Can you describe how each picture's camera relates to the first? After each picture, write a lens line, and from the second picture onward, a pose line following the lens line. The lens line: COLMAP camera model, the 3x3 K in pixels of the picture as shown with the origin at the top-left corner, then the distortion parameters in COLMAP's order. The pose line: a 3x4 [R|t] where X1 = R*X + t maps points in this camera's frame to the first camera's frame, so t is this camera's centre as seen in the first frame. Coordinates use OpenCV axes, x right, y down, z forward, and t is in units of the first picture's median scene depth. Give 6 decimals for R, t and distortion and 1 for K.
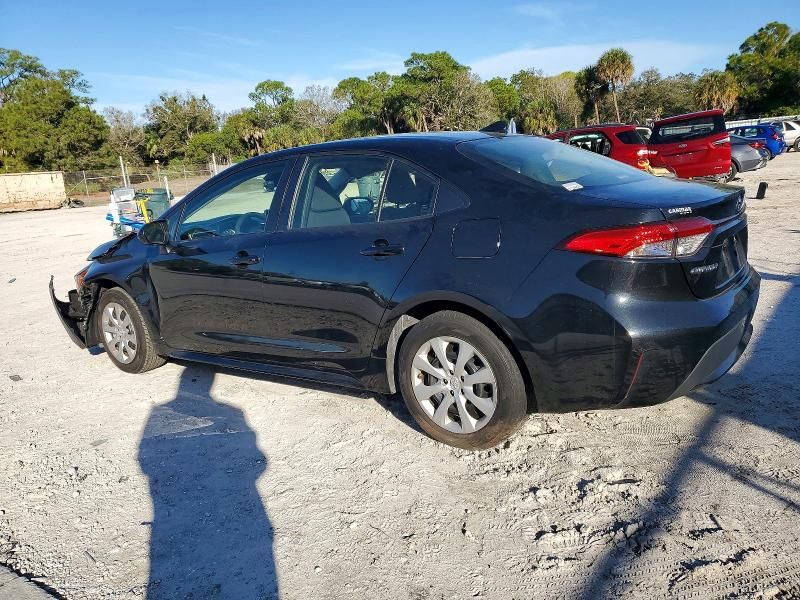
lens RADIAL K [[636.2, 0, 388.7], [0, 636.2, 300.2], [0, 0, 1]] dist [-0.005621, 0.047475]
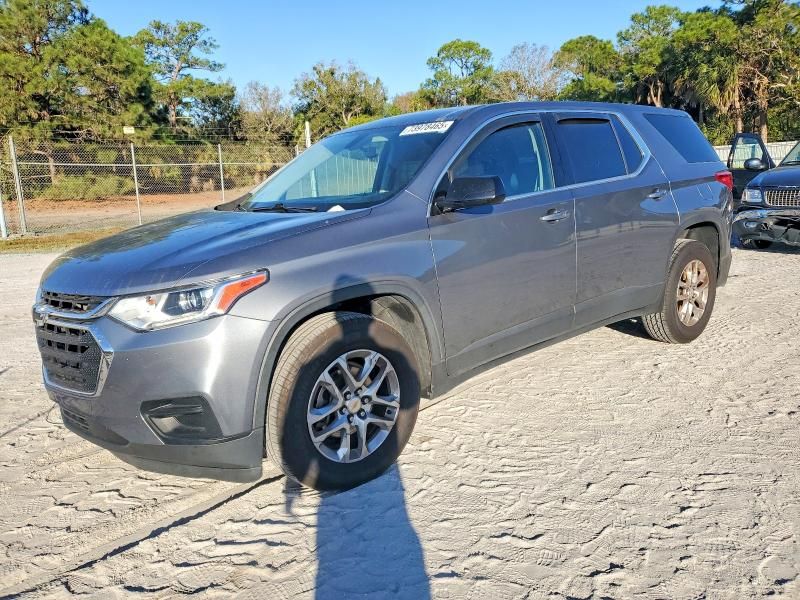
lens RADIAL K [[636.2, 0, 388.7], [0, 636.2, 300.2], [0, 0, 1]] dist [-0.005621, 0.047475]
pose [[0.962173, 0.098540, -0.253994, -0.056715], [-0.099946, 0.994965, 0.007396, -0.062572], [0.253444, 0.018269, 0.967178, 0.313079]]
